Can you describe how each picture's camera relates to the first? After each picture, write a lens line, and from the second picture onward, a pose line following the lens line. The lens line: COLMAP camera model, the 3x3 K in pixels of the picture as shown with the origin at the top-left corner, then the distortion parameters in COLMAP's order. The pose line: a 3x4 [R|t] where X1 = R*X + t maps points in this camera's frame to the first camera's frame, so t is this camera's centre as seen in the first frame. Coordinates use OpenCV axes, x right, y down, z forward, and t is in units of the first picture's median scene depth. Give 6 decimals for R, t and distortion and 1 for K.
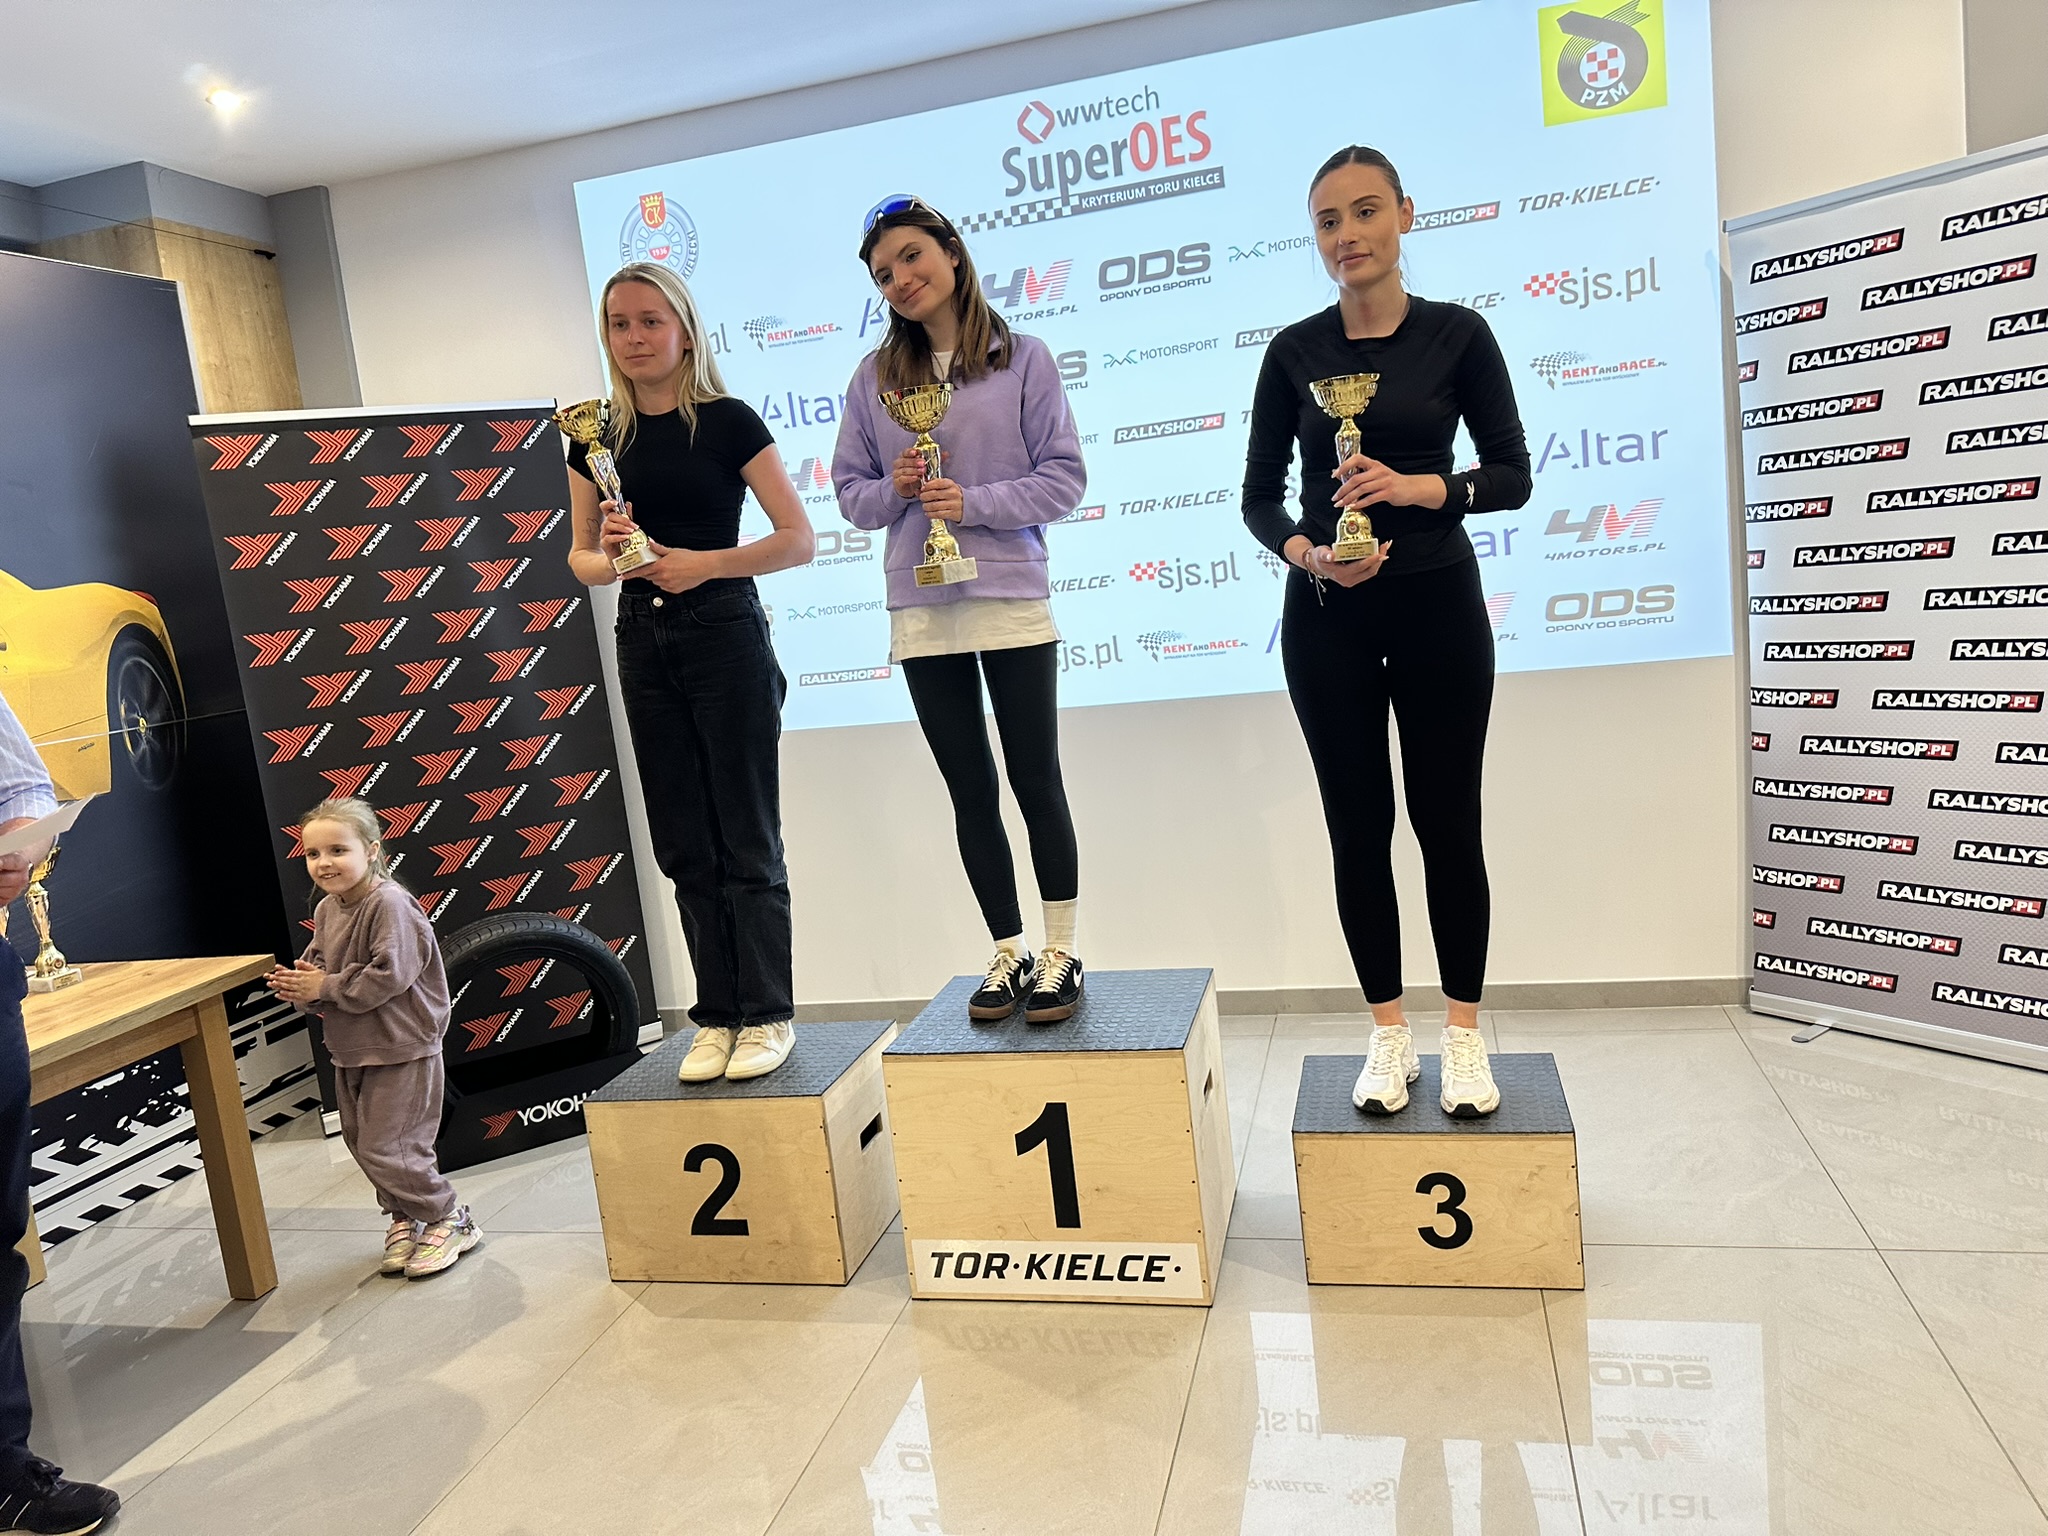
lens RADIAL K [[1422.7, 0, 1021.4], [0, 1422.7, 763.6], [0, 0, 1]] dist [0.011916, -0.025617]
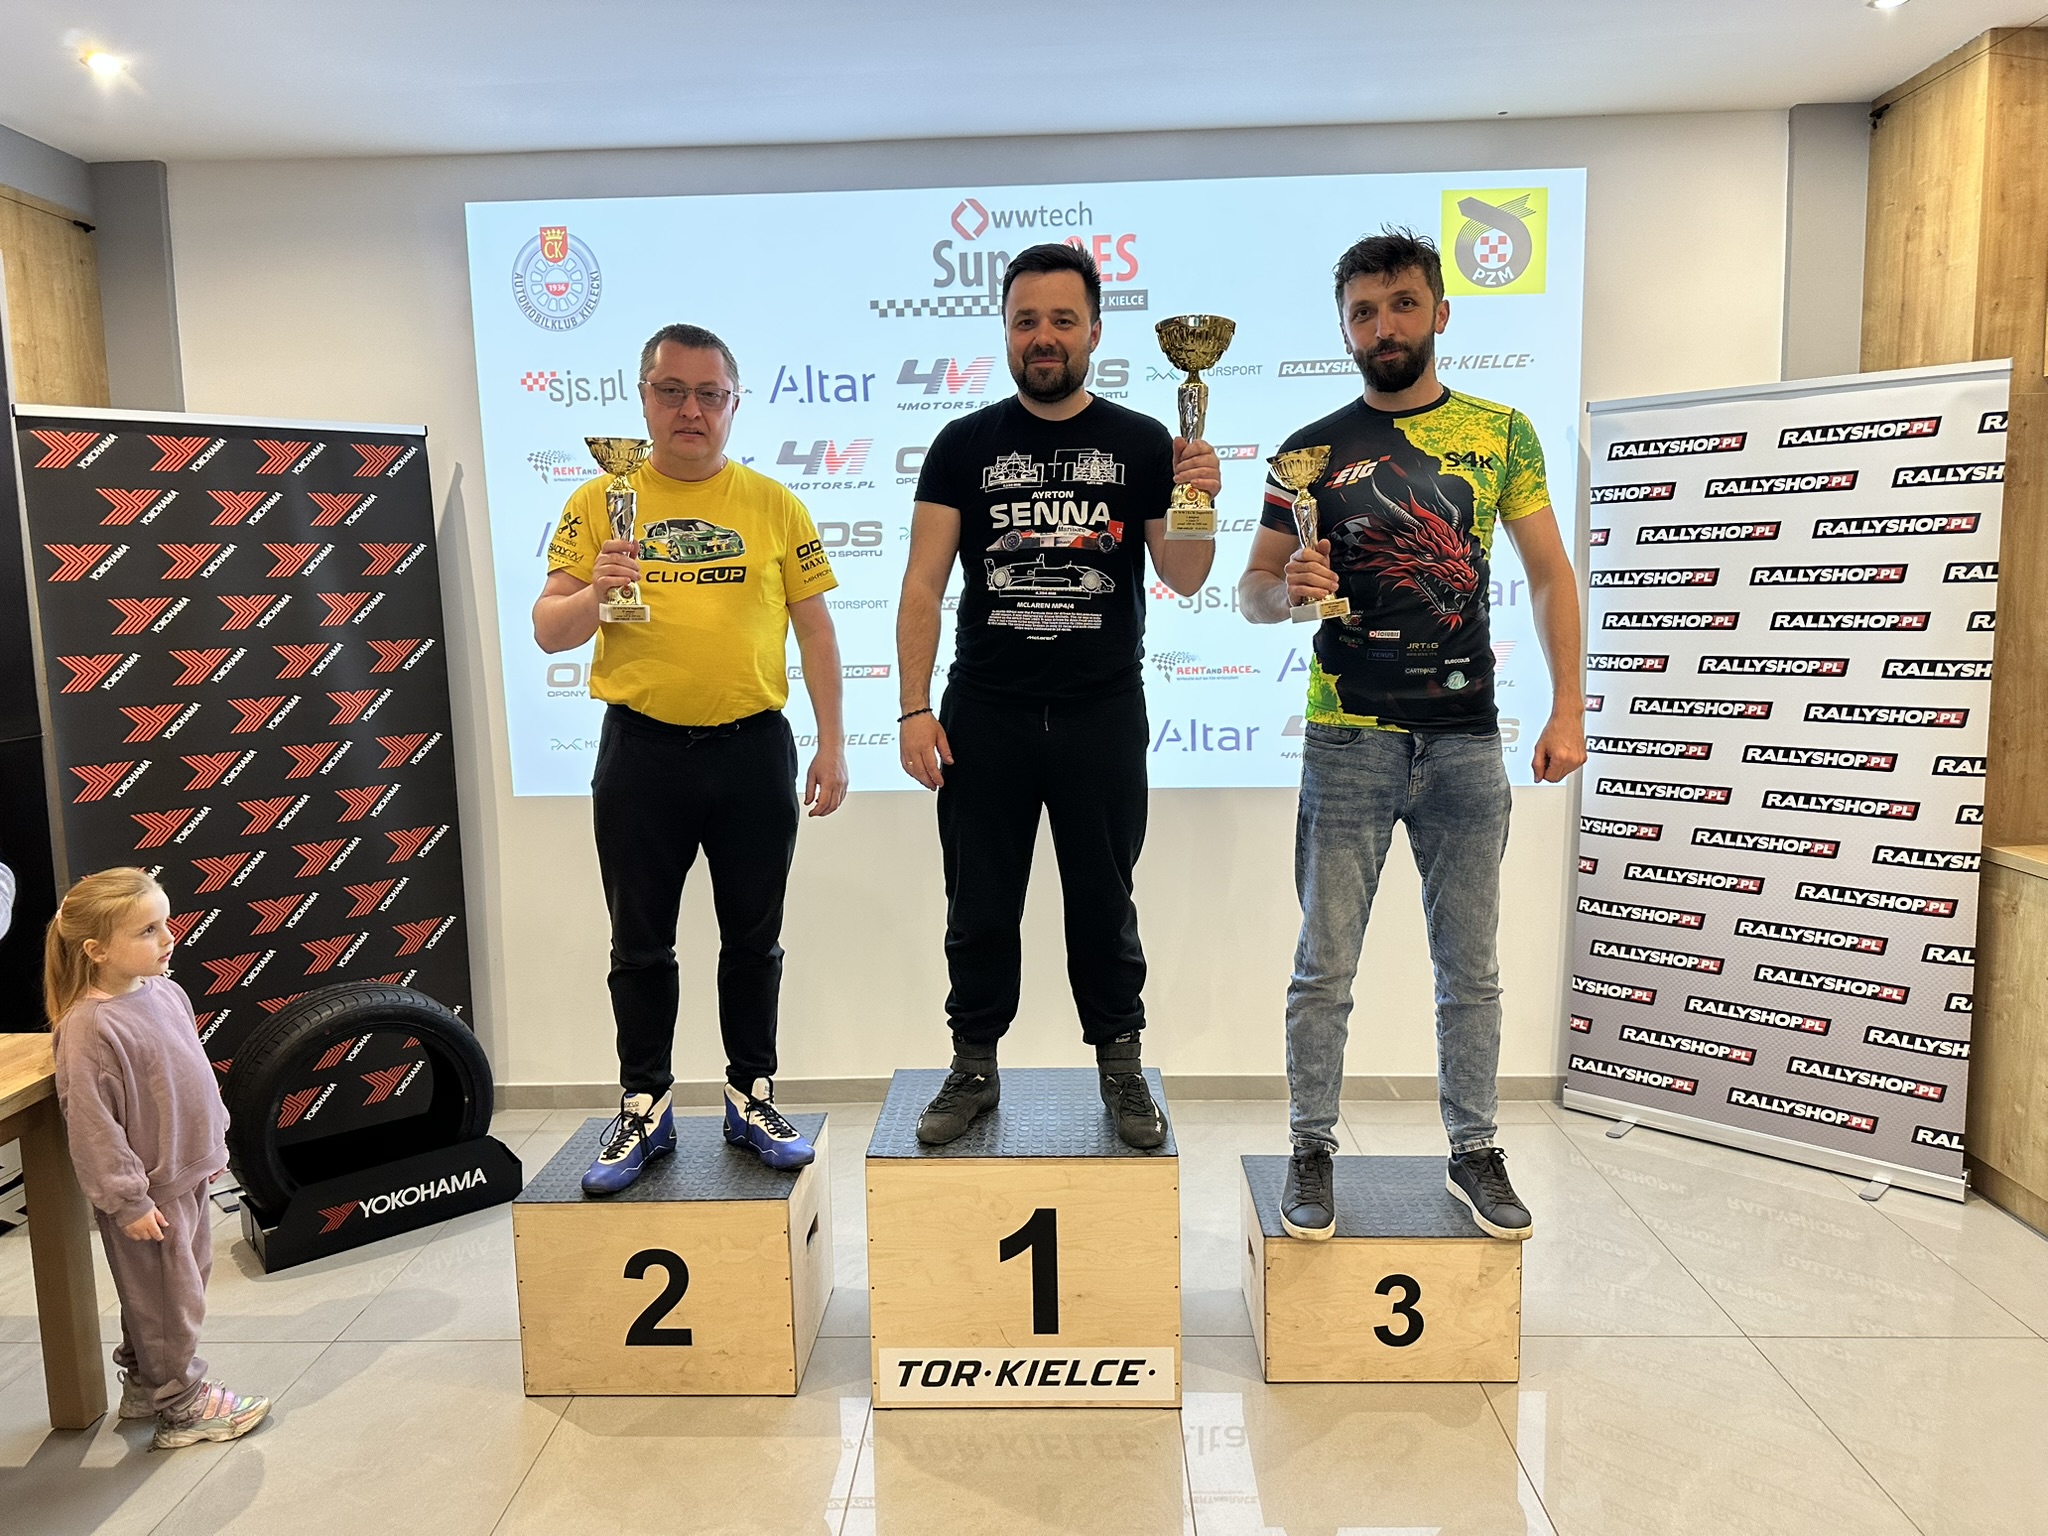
lens RADIAL K [[1422.7, 0, 1012.7], [0, 1422.7, 763.2], [0, 0, 1]] dist [0.011916, -0.025617]
pose [[0.972385, 0.065192, 0.224094, -0.174417], [-0.057448, 0.997510, -0.040915, -0.023537], [-0.226204, 0.026911, 0.973708, 0.012237]]
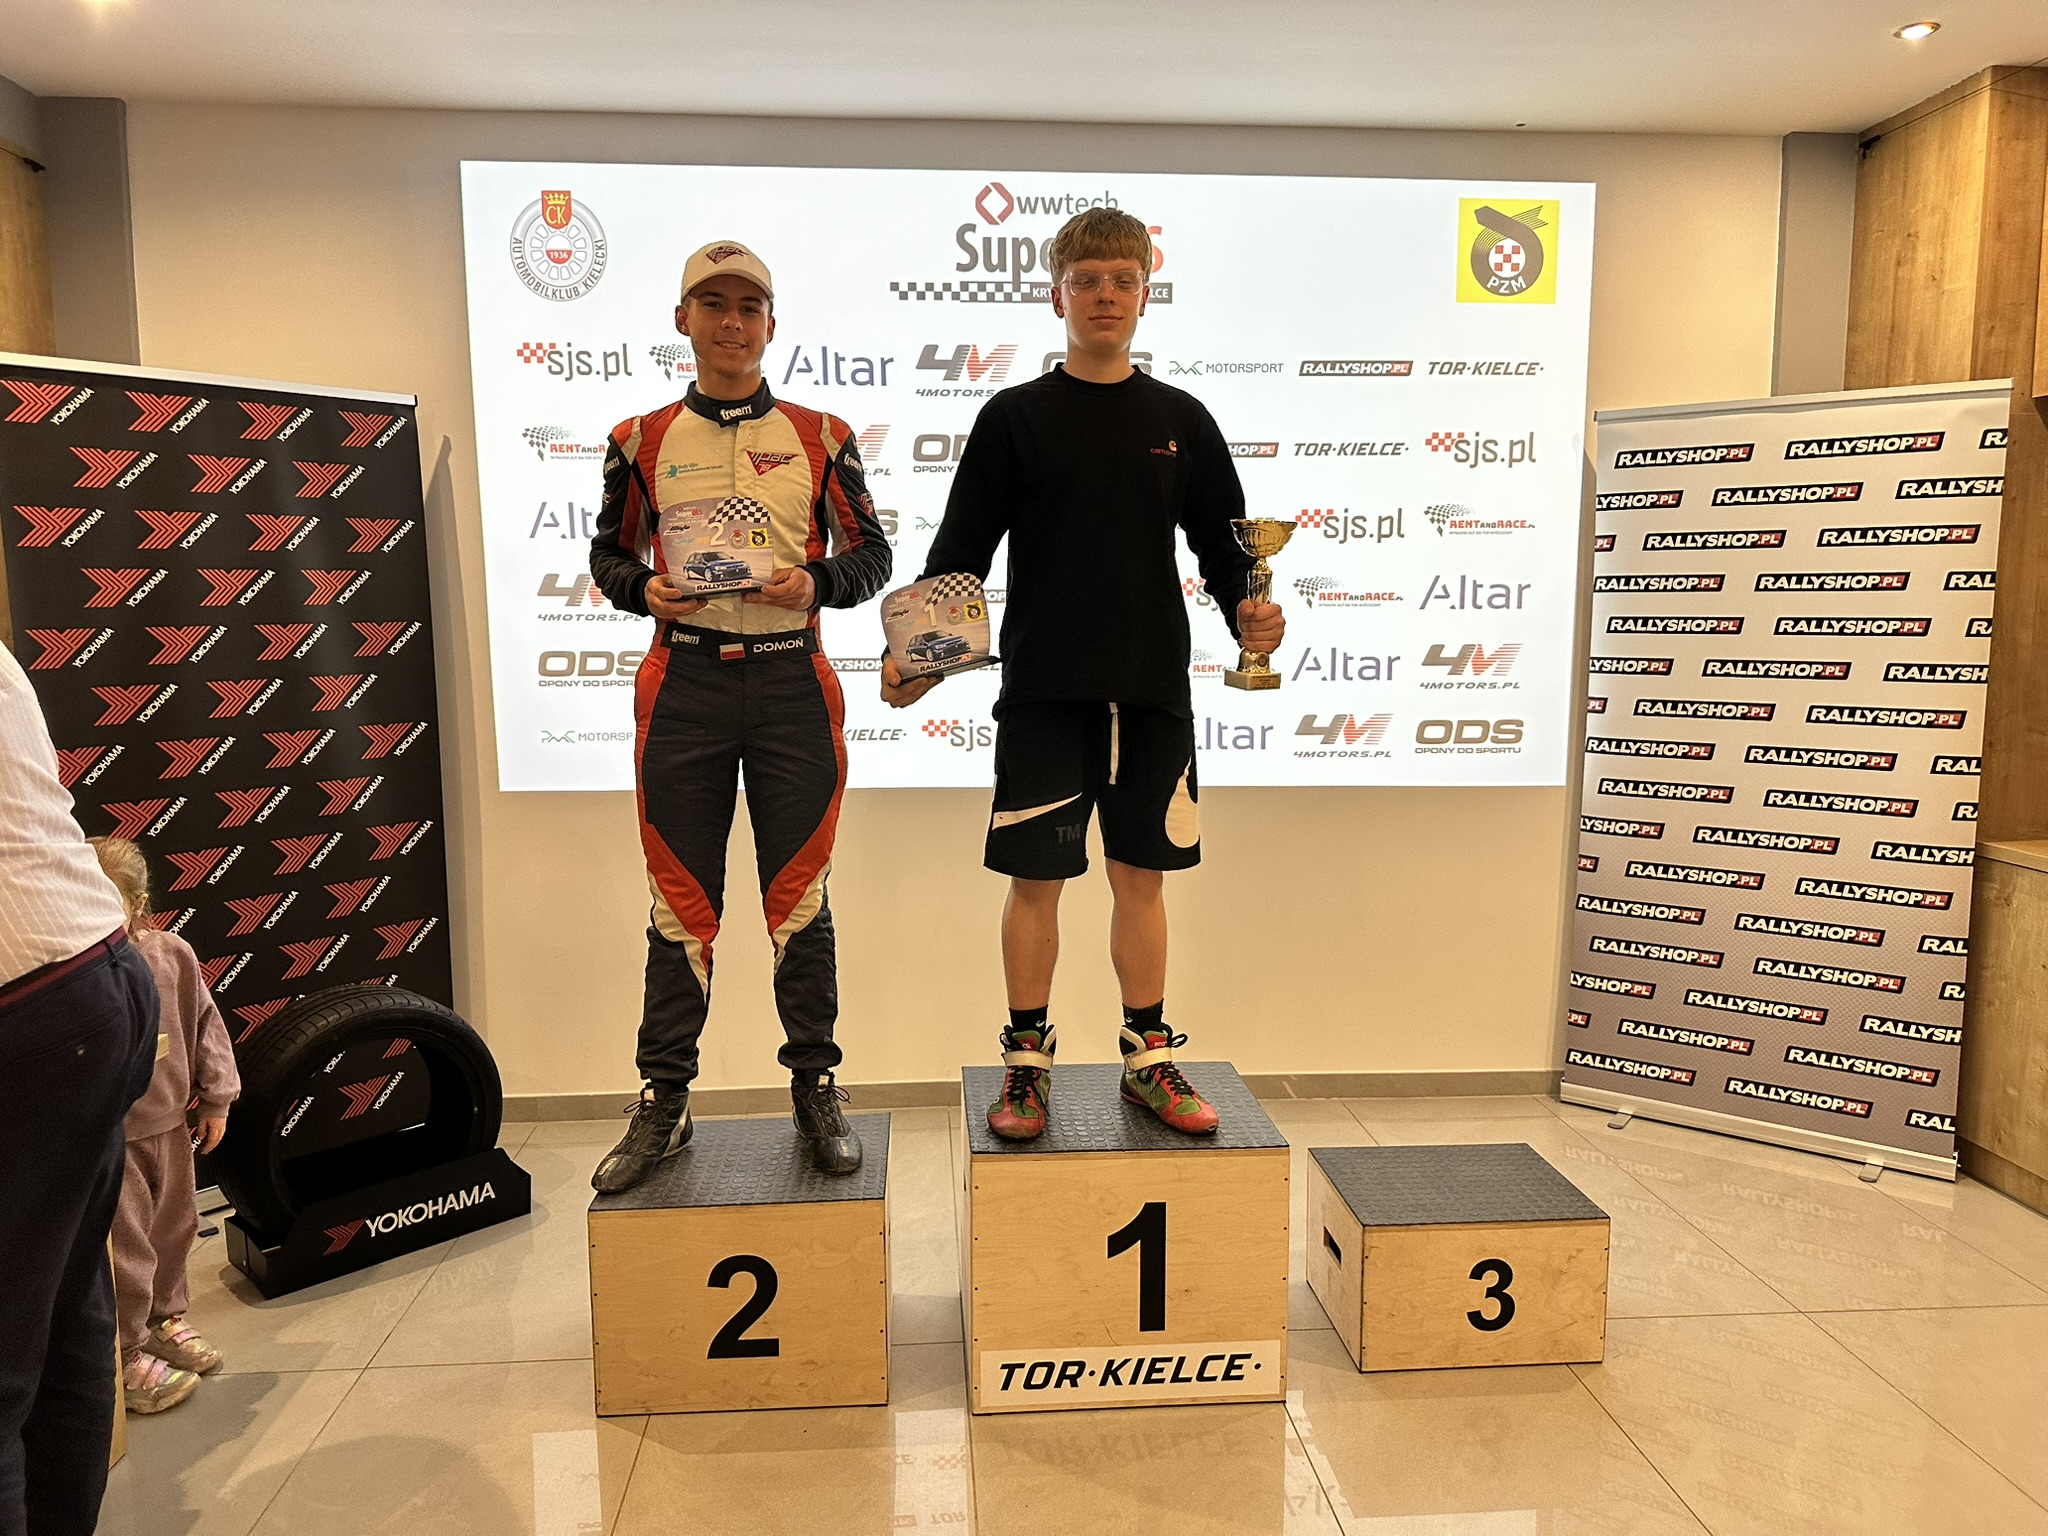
lens RADIAL K [[1422.7, 0, 1013.1], [0, 1422.7, 779.3], [0, 0, 1]] dist [0.011916, -0.025617]
pose [[0.943037, 0.072097, 0.324781, -0.292278], [-0.059083, 0.997012, -0.049769, 0.001428], [-0.327399, 0.027745, 0.944479, 0.067694]]
